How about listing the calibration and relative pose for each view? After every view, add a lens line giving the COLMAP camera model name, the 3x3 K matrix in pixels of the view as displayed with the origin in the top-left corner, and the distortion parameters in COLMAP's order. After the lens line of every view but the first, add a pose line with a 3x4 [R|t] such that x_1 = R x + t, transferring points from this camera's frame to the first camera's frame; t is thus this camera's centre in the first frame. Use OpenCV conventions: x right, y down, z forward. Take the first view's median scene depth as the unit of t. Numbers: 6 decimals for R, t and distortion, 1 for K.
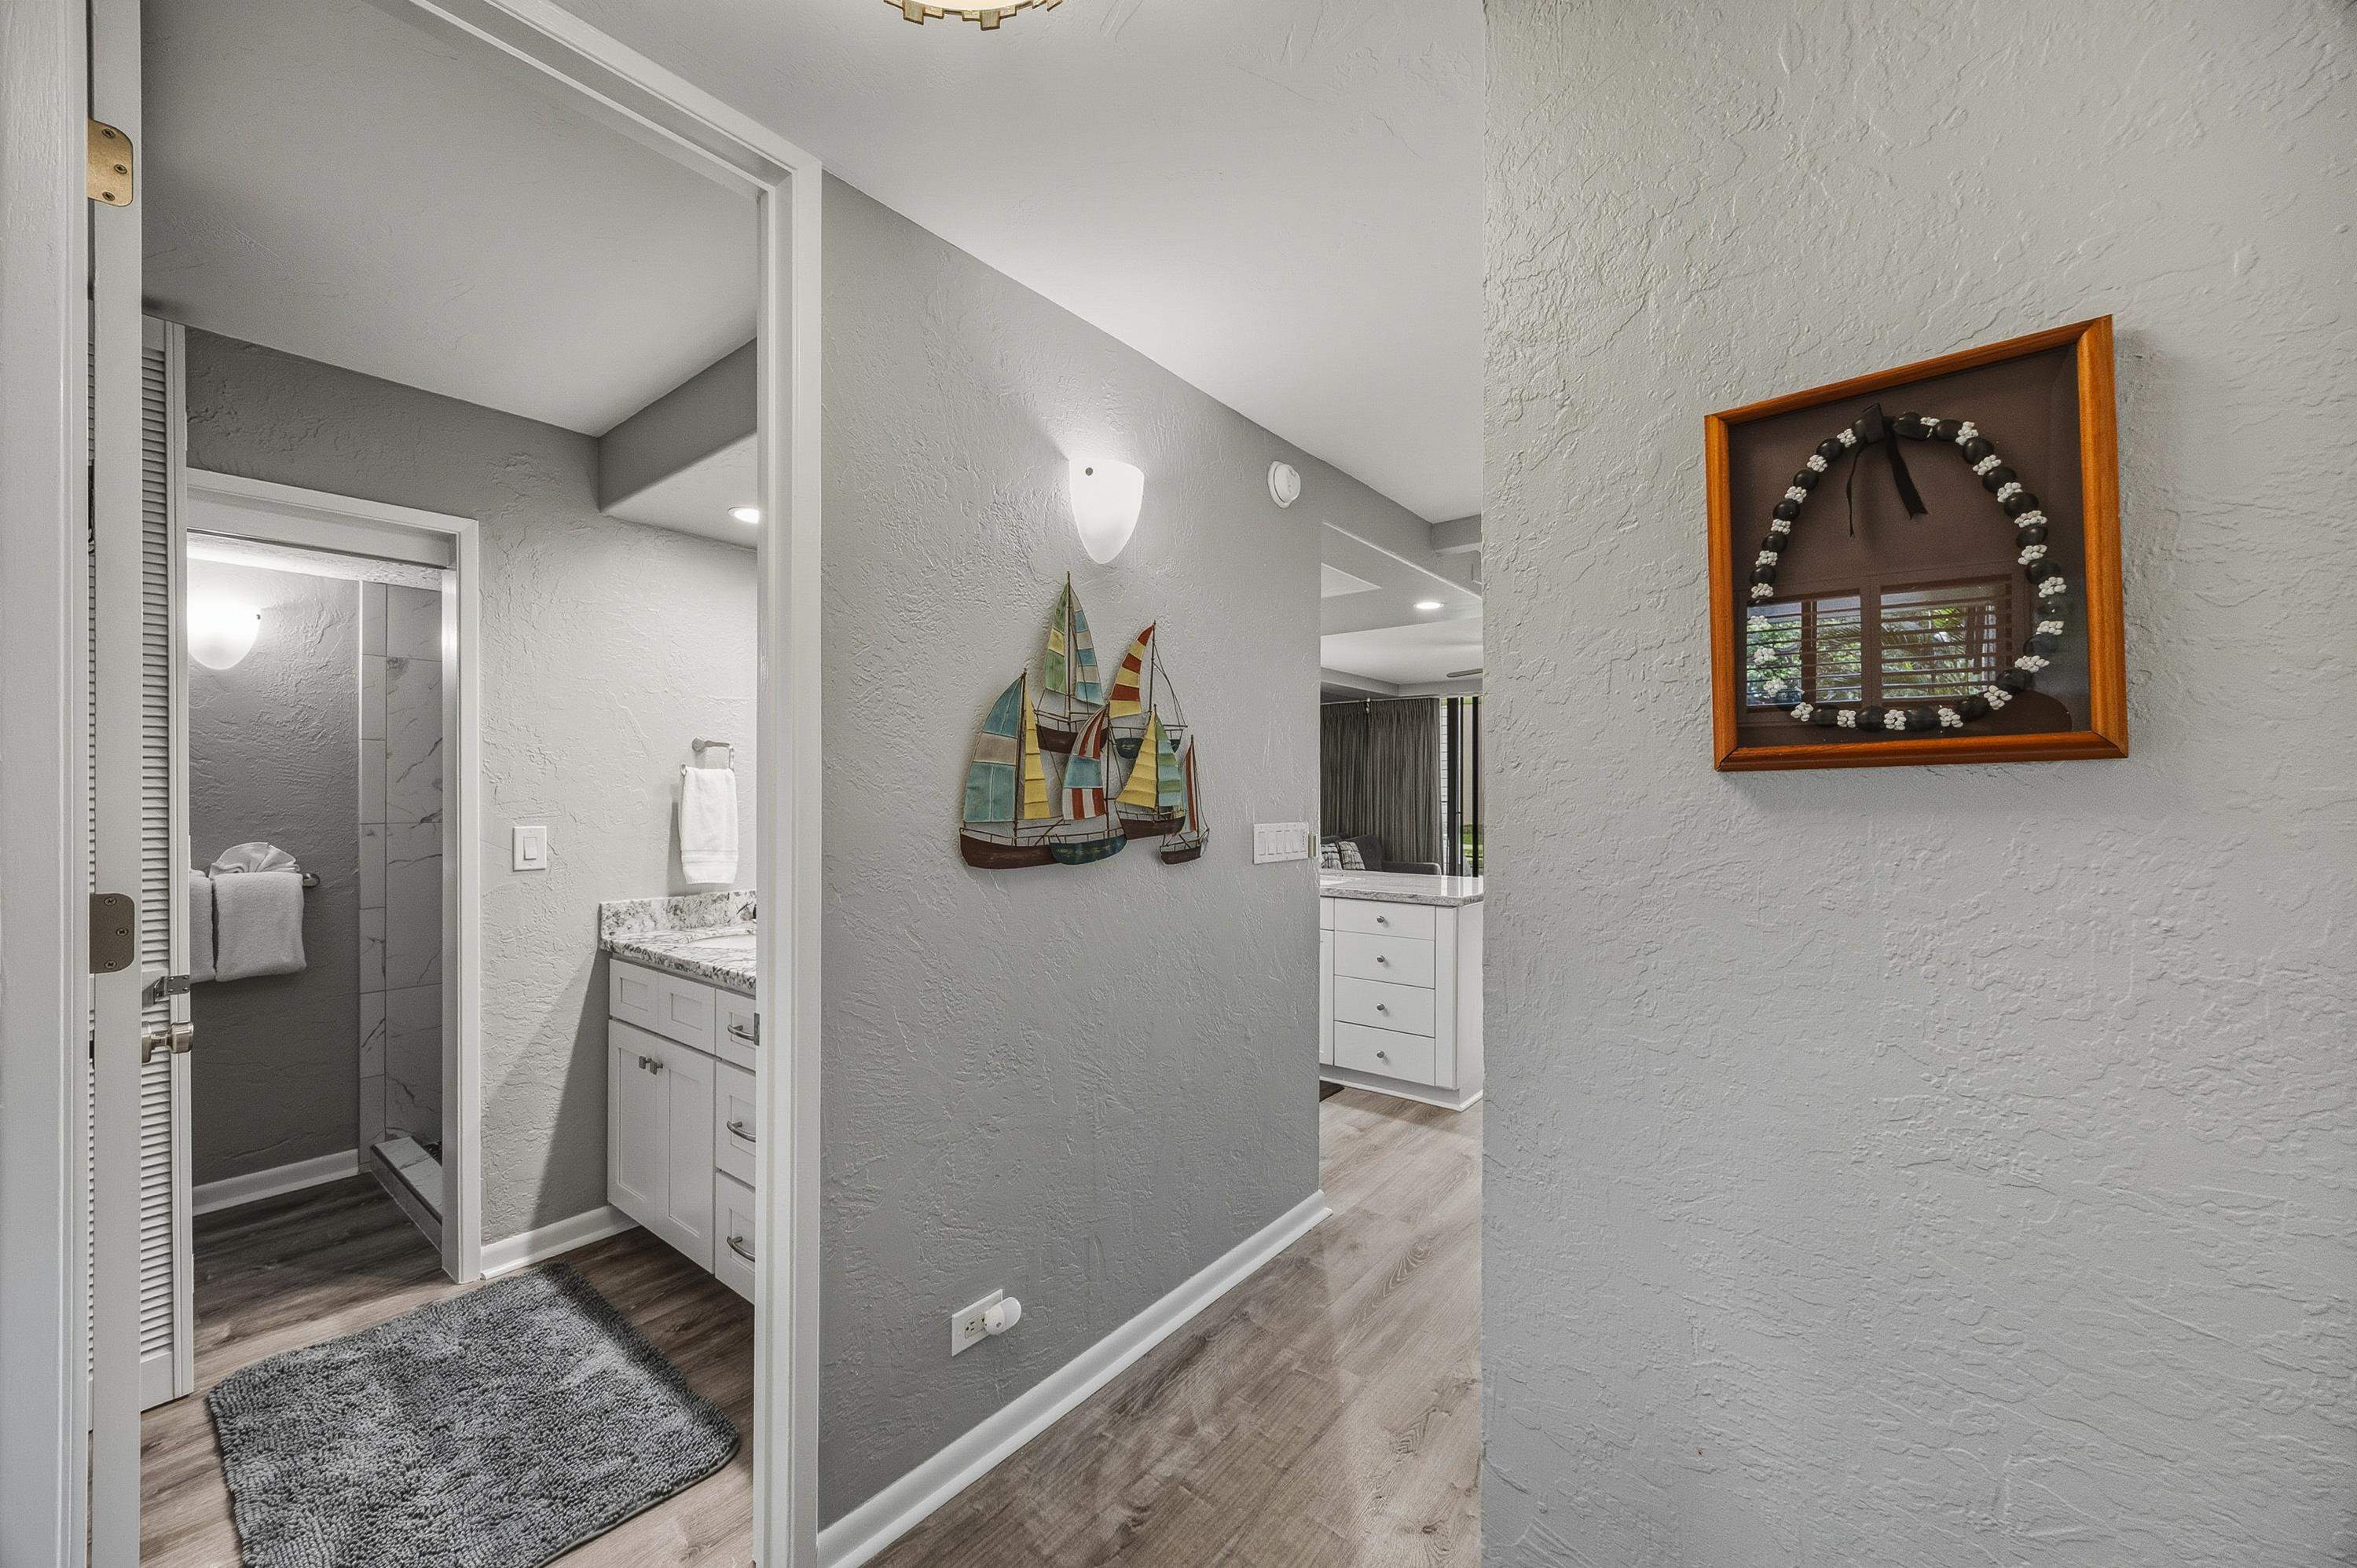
lens RADIAL K [[903.4, 0, 1186.3], [0, 903.4, 789.7], [0, 0, 1]] dist [-0.003392, -0.000214]
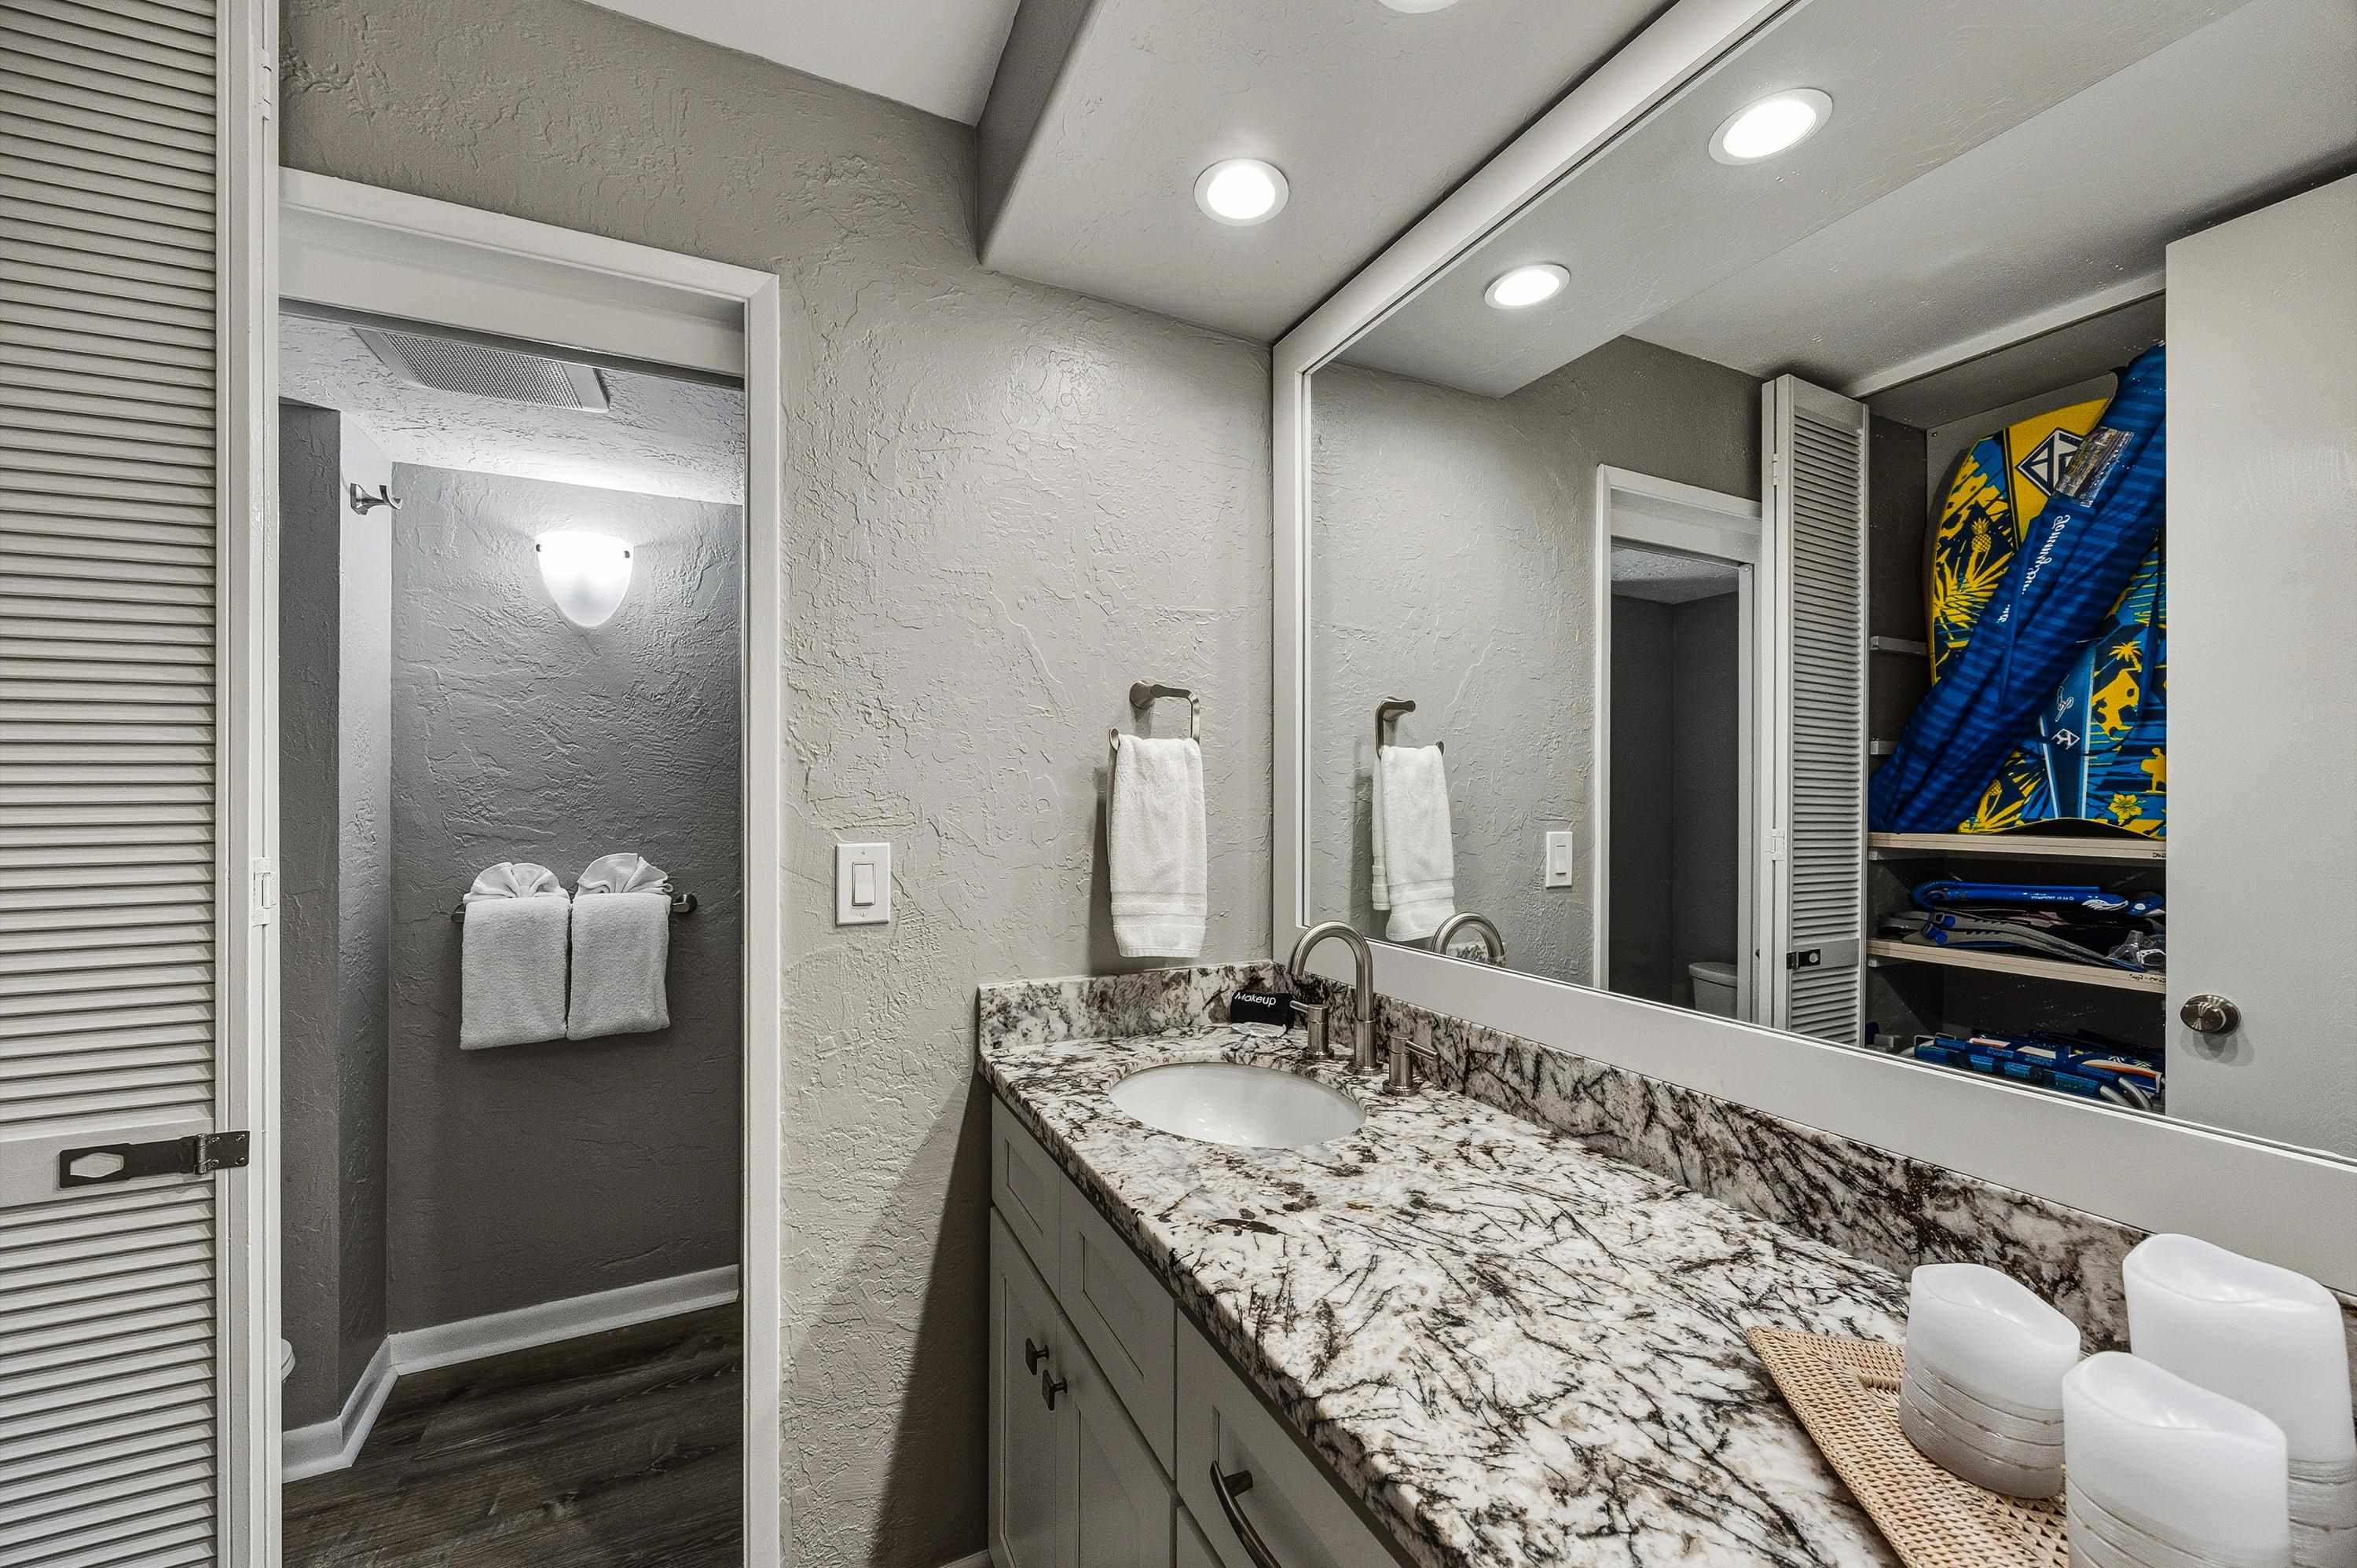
lens RADIAL K [[906.0, 0, 1180.6], [0, 906.0, 794.6], [0, 0, 1]] dist [0.002187, 0.000070]
pose [[0.897392, -0.000741, -0.441233, -0.285559], [-0.000462, 0.999996, -0.002620, 0.011594], [0.441234, 0.002555, 0.897389, 0.535760]]
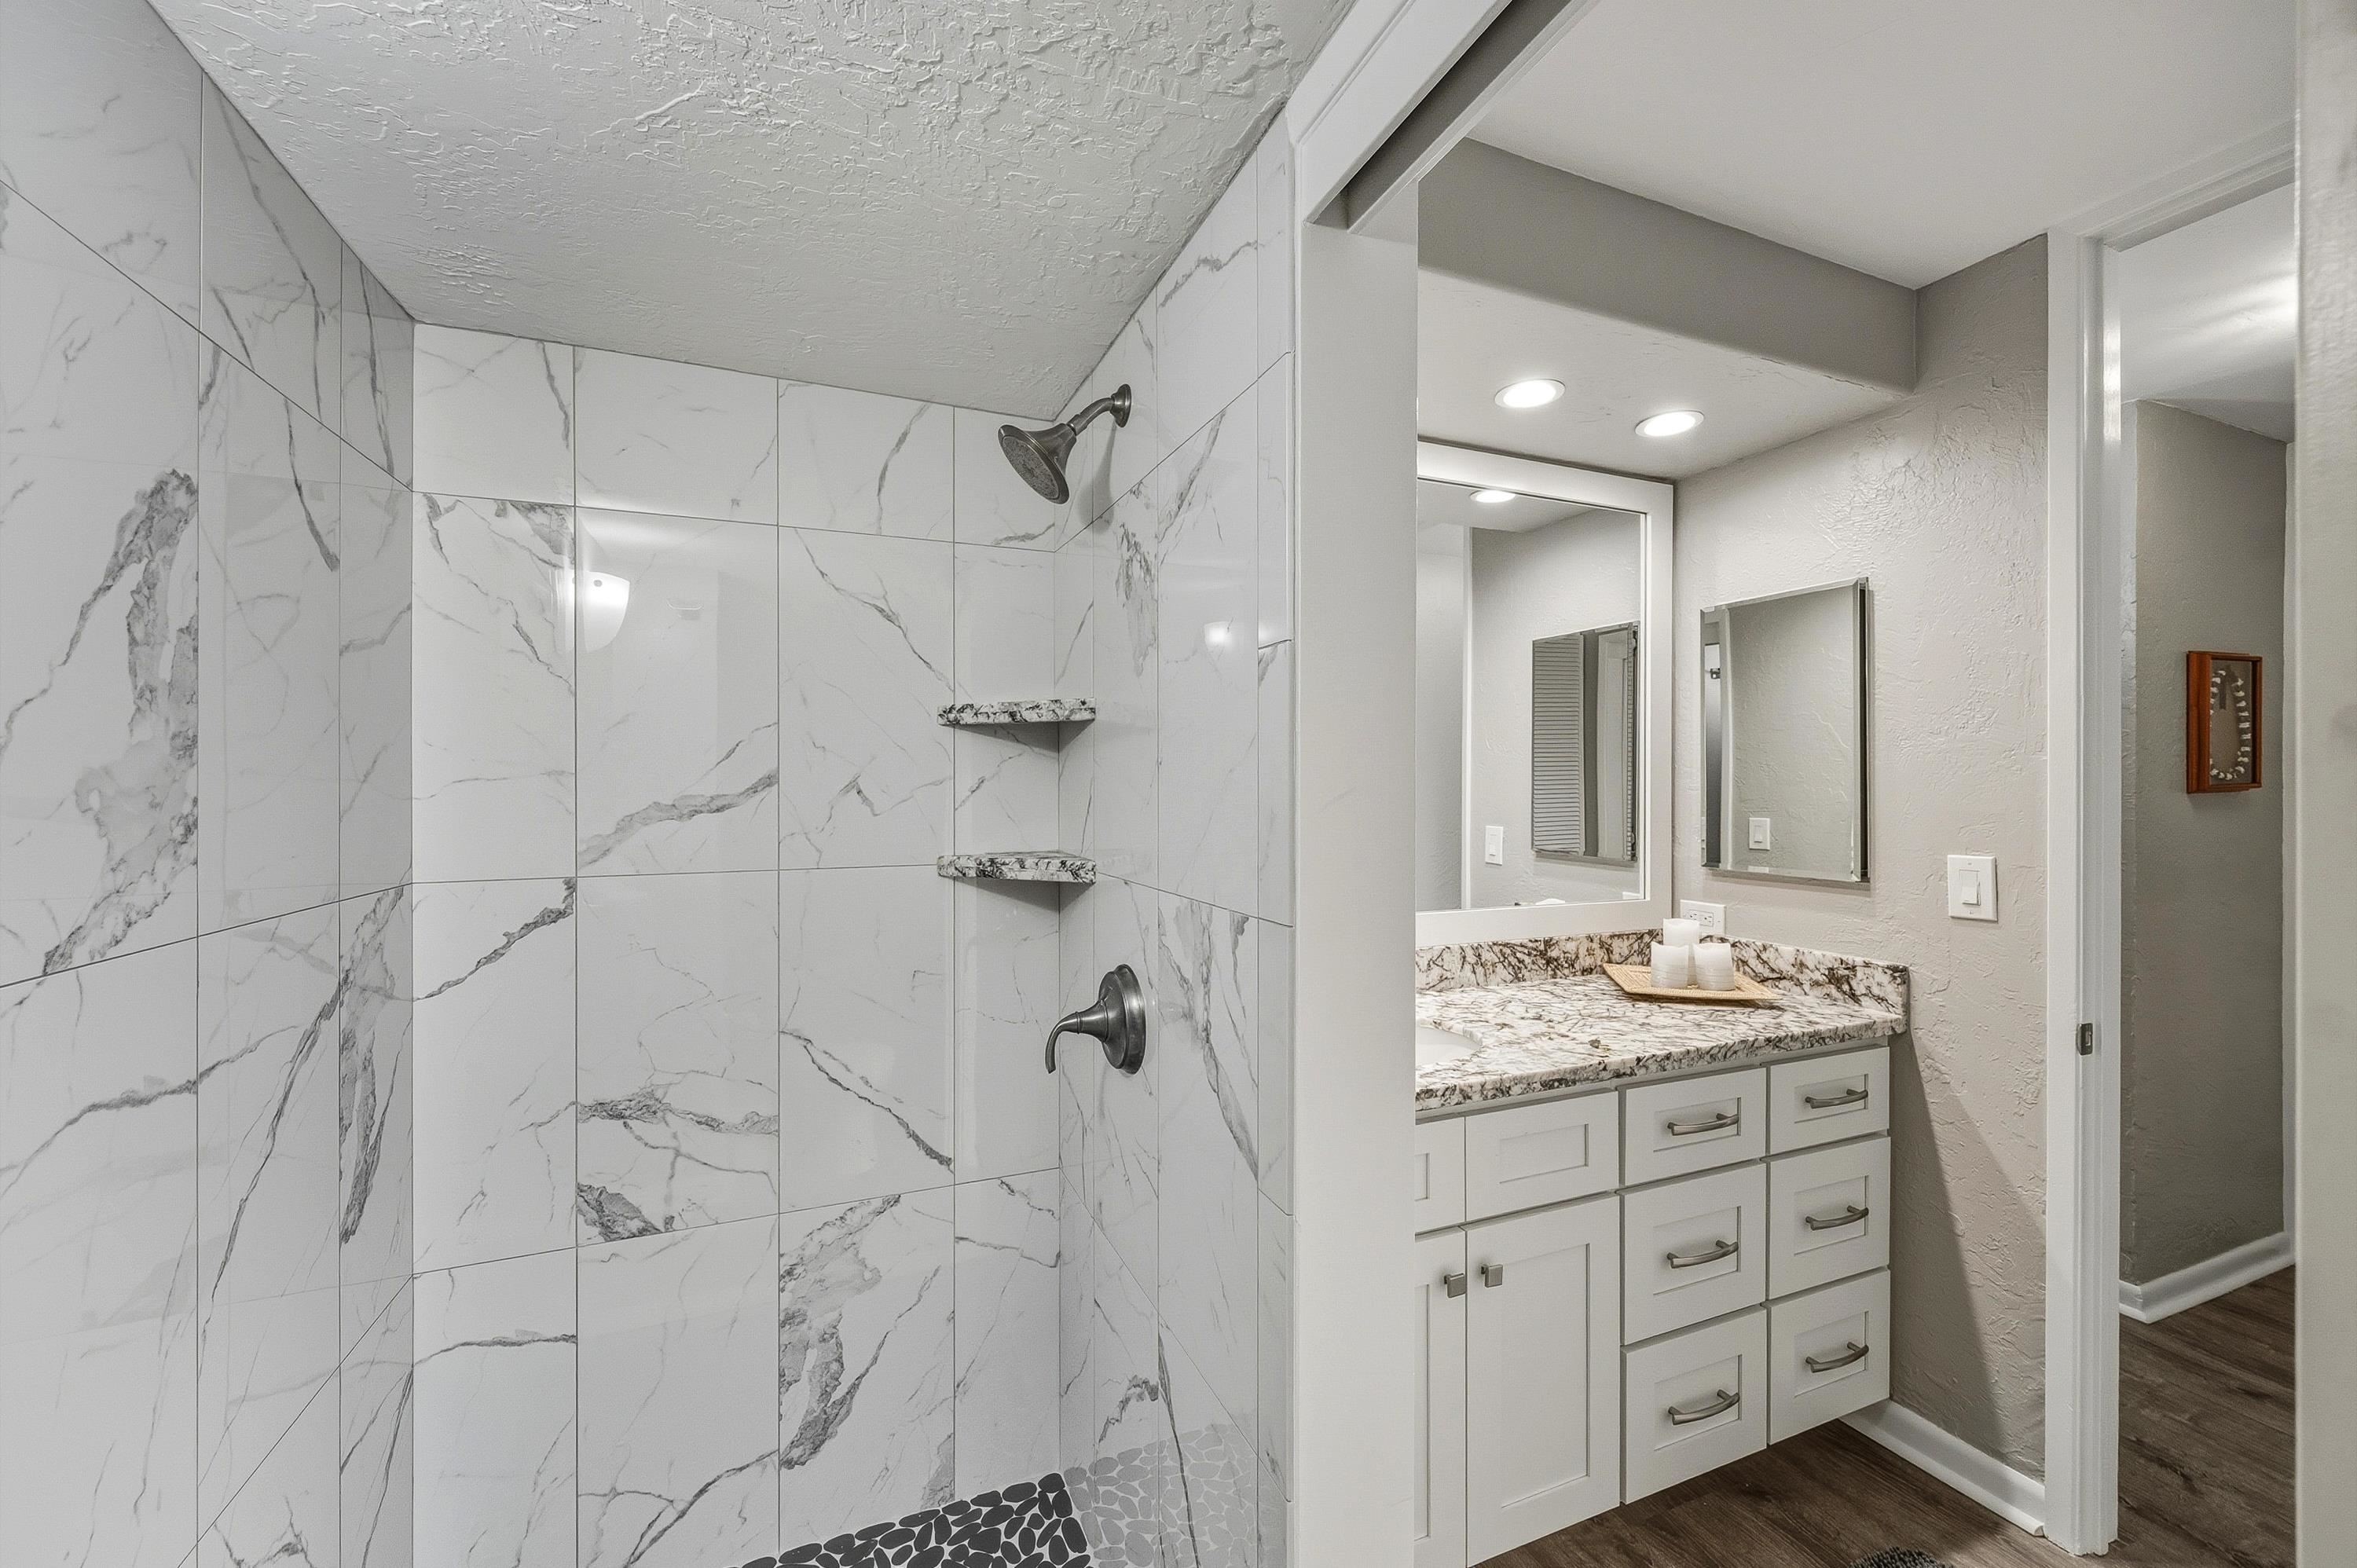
lens RADIAL K [[928.5, 0, 1174.1], [0, 928.5, 781.3], [0, 0, 1]] dist [0.001330, -0.000274]
pose [[0.497422, -0.000342, 0.867508, -1.047239], [-0.002829, 0.999994, 0.002017, -0.014159], [-0.867504, -0.003458, 0.497418, 0.754944]]
